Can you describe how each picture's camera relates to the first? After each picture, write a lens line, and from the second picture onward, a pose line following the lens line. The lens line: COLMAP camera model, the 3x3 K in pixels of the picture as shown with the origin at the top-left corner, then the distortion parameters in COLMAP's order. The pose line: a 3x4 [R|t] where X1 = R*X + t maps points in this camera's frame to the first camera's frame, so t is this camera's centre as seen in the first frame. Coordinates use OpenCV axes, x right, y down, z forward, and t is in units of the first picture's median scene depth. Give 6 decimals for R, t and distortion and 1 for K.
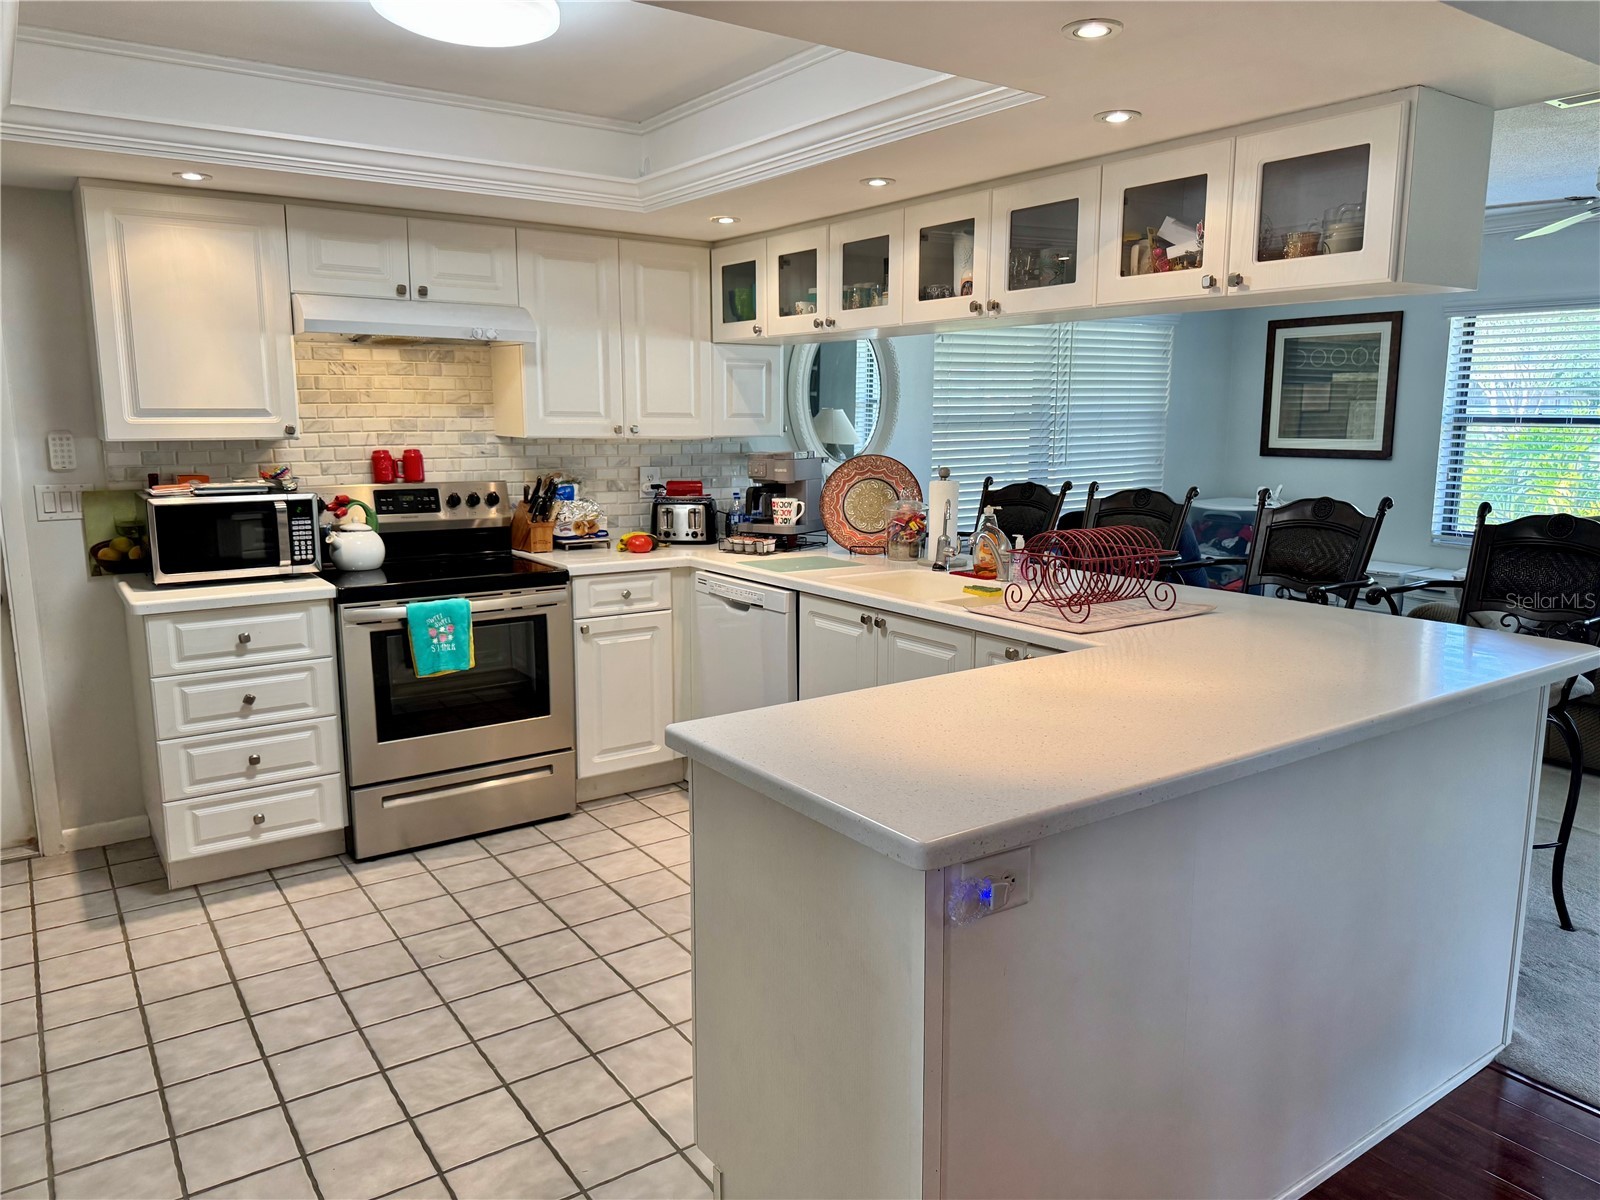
lens RADIAL K [[1132.7, 0, 797.9], [0, 1132.7, 596.3], [0, 0, 1]] dist [0.062611, -0.076754]
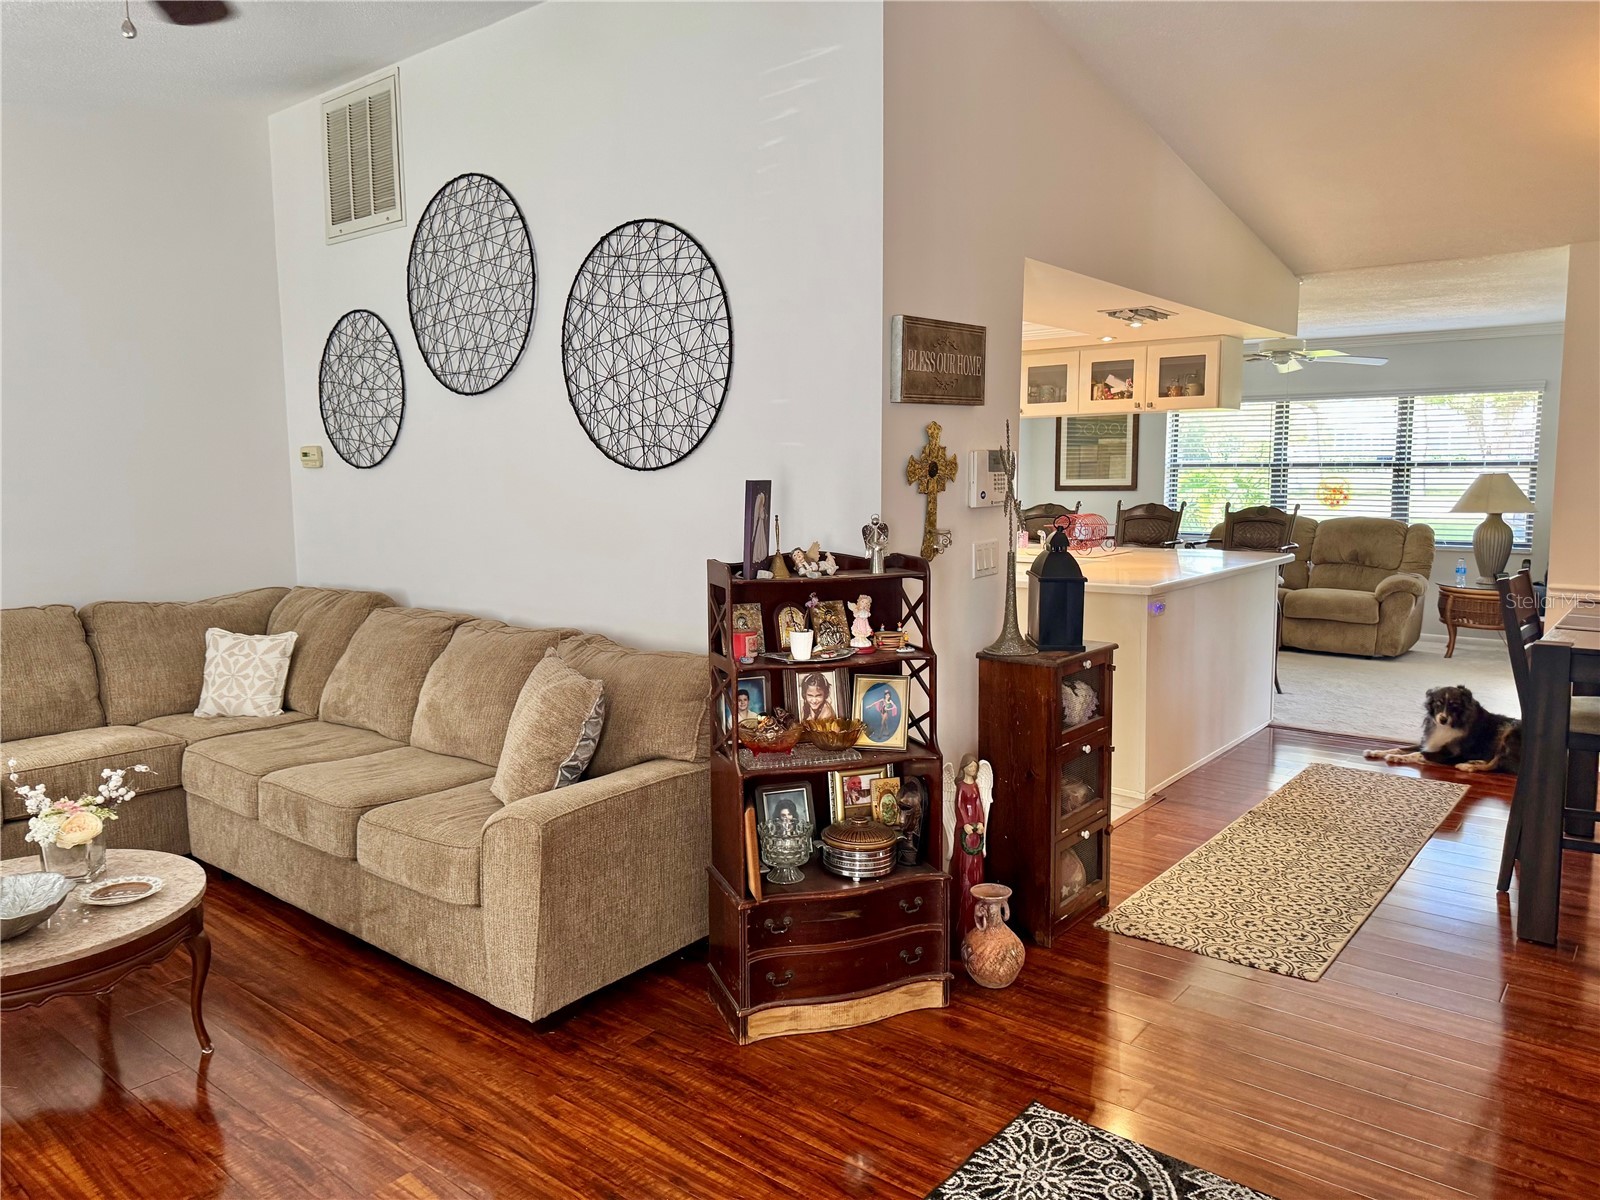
lens RADIAL K [[1132.7, 0, 794.1], [0, 1132.7, 595.0], [0, 0, 1]] dist [0.062611, -0.076754]
pose [[0.956819, -0.046925, 0.286871, -0.754587], [0.061298, 0.997264, -0.041325, 0.122435], [-0.284146, 0.057125, 0.957078, -0.756428]]
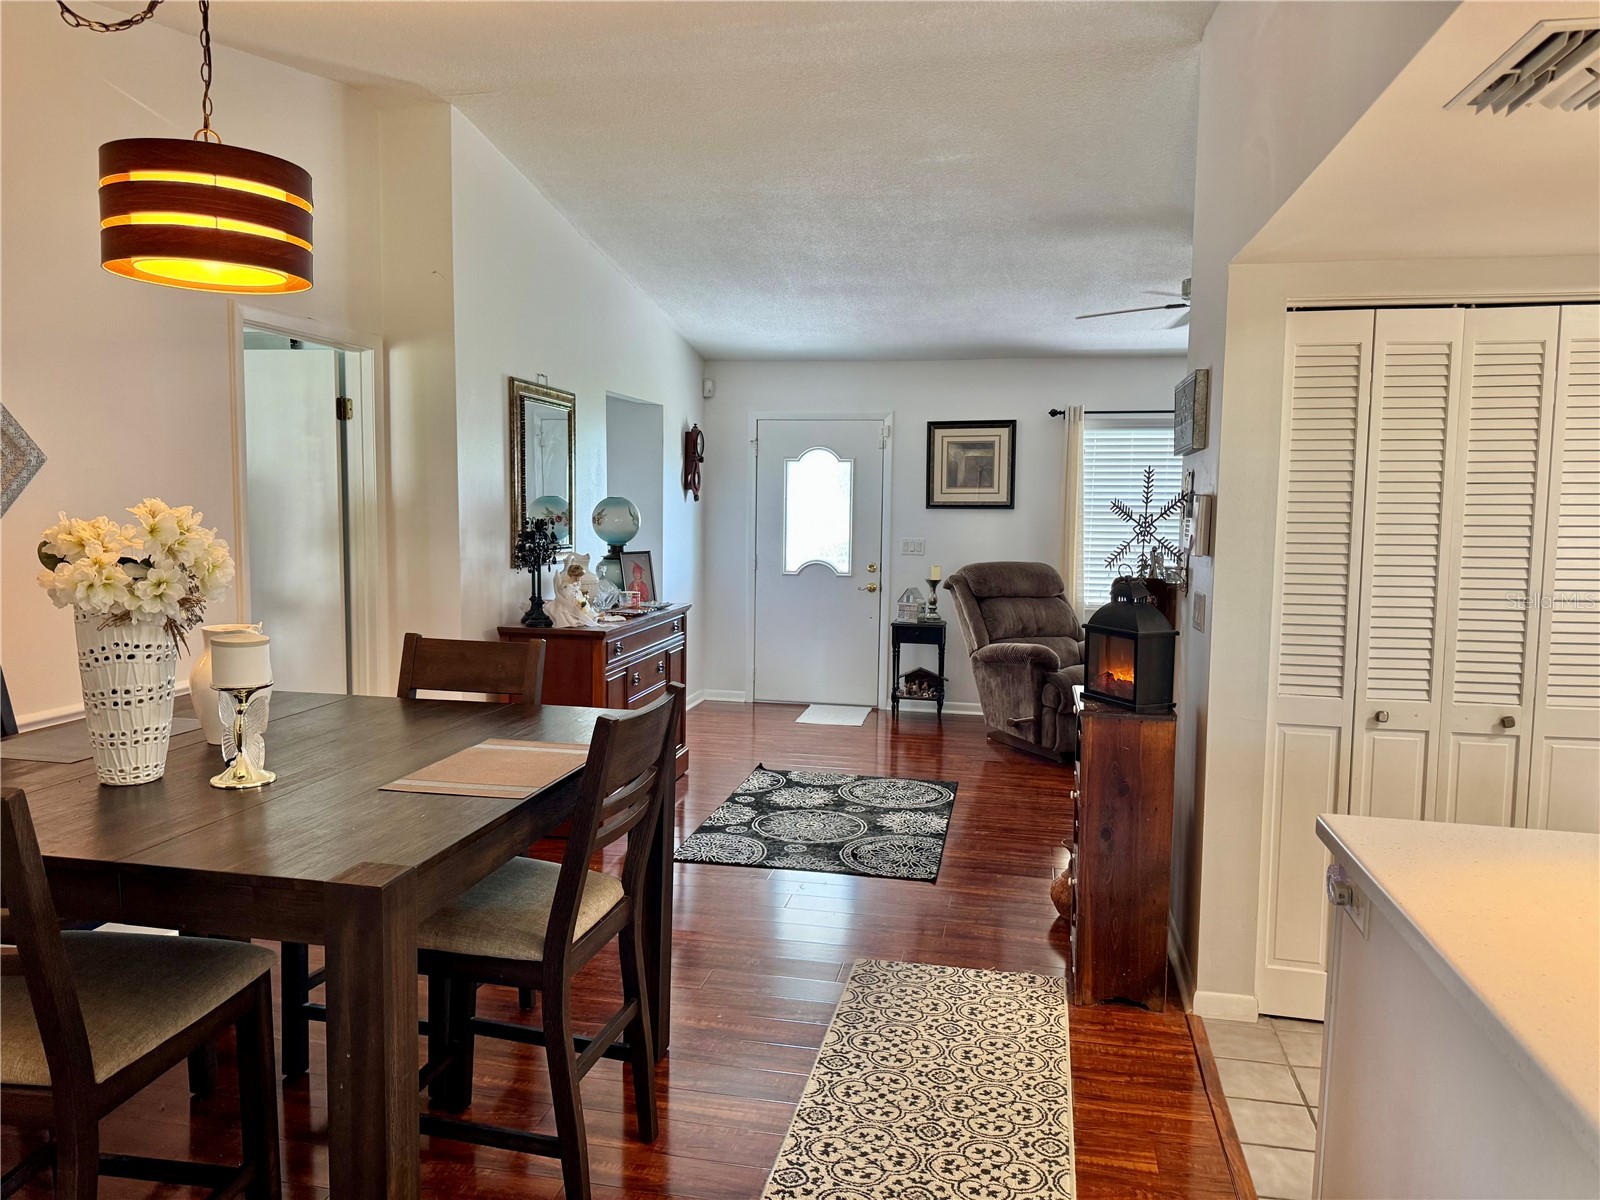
lens RADIAL K [[1132.7, 0, 798.2], [0, 1132.7, 600.0], [0, 0, 1]] dist [0.062611, -0.076754]
pose [[-0.719163, 0.051684, -0.692916, 0.661535], [-0.124297, 0.971575, 0.201474, -0.109333], [0.683633, 0.231020, -0.692297, 0.654498]]
